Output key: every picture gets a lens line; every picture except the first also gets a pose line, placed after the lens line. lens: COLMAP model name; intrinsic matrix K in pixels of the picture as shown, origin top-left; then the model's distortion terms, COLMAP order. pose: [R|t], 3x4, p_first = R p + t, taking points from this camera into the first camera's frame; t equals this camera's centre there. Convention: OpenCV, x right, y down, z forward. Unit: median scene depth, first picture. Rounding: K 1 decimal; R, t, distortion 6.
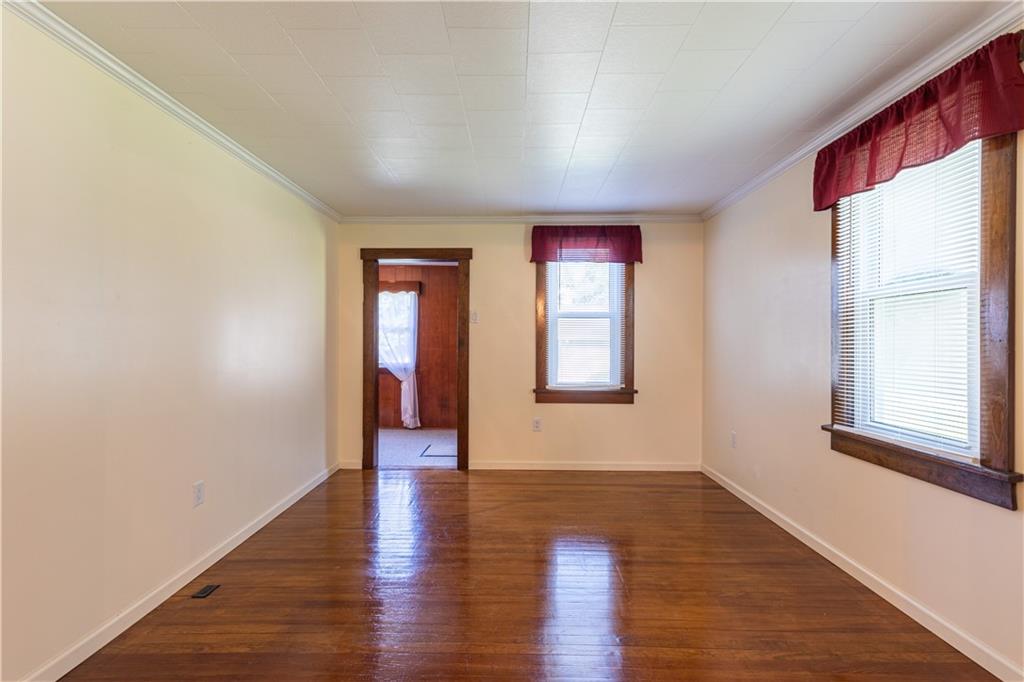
lens RADIAL K [[459.3, 0, 512.8], [0, 459.3, 338.3], [0, 0, 1]] dist [-0.000828, -0.000189]
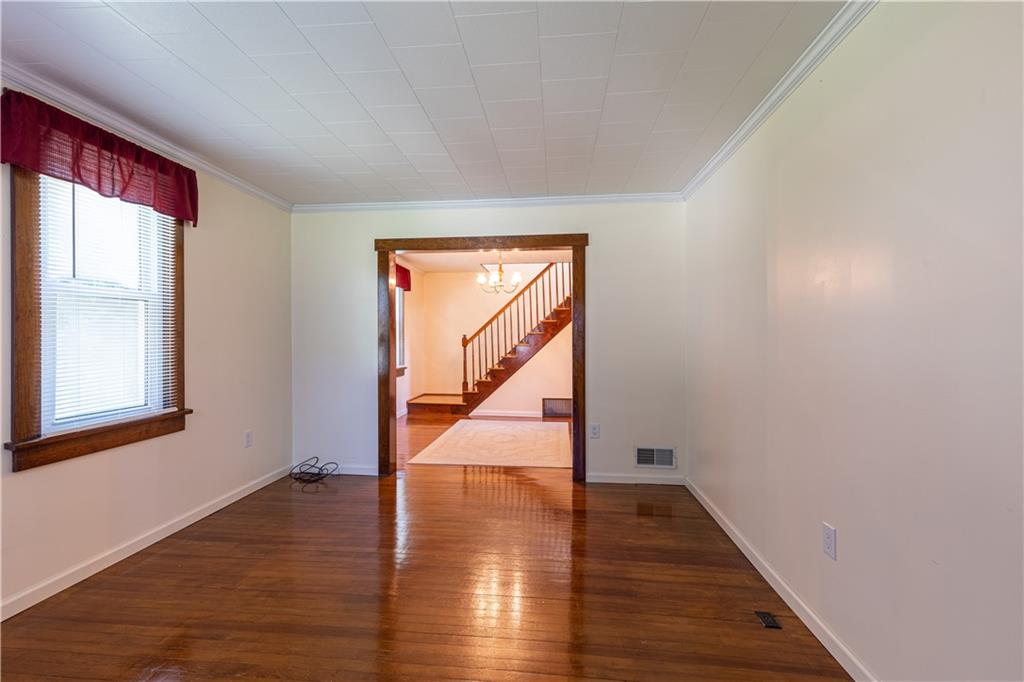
lens RADIAL K [[459.3, 0, 512.8], [0, 459.3, 338.3], [0, 0, 1]] dist [-0.000828, -0.000189]
pose [[-0.996588, -0.000155, 0.082533, -0.259128], [-0.000405, 0.999995, -0.003008, 0.016121], [-0.082532, -0.003031, -0.996584, 1.960333]]
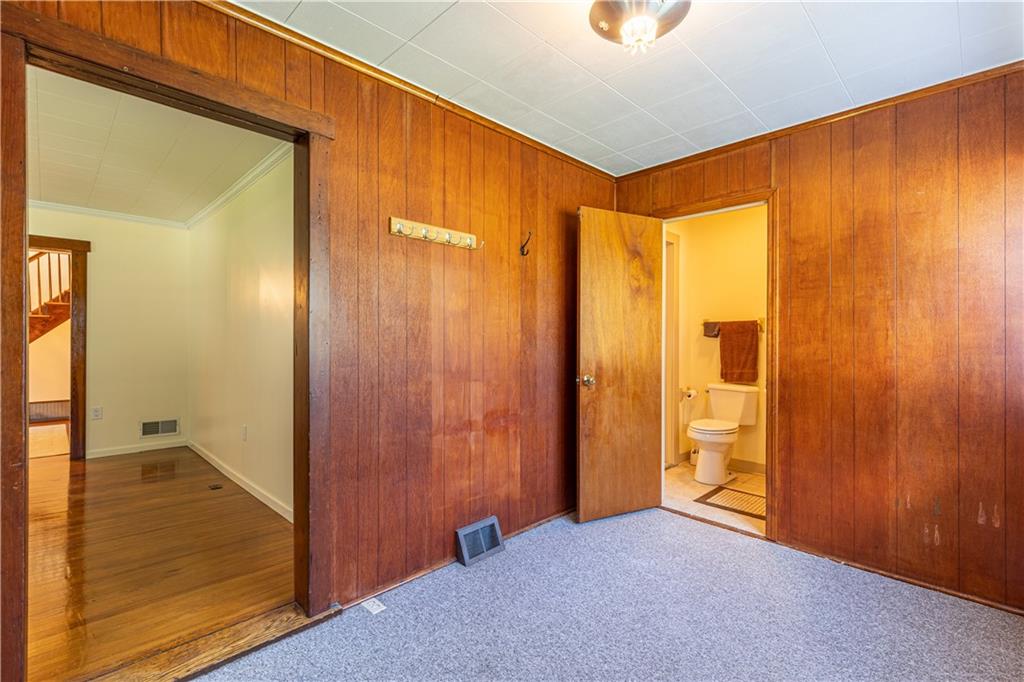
lens RADIAL K [[459.3, 0, 512.8], [0, 459.3, 338.3], [0, 0, 1]] dist [-0.000828, -0.000189]
pose [[-0.691696, -0.003414, -0.722181, -0.231835], [0.000194, 0.999988, -0.004914, 0.042208], [0.722189, -0.003539, -0.691687, 2.926325]]
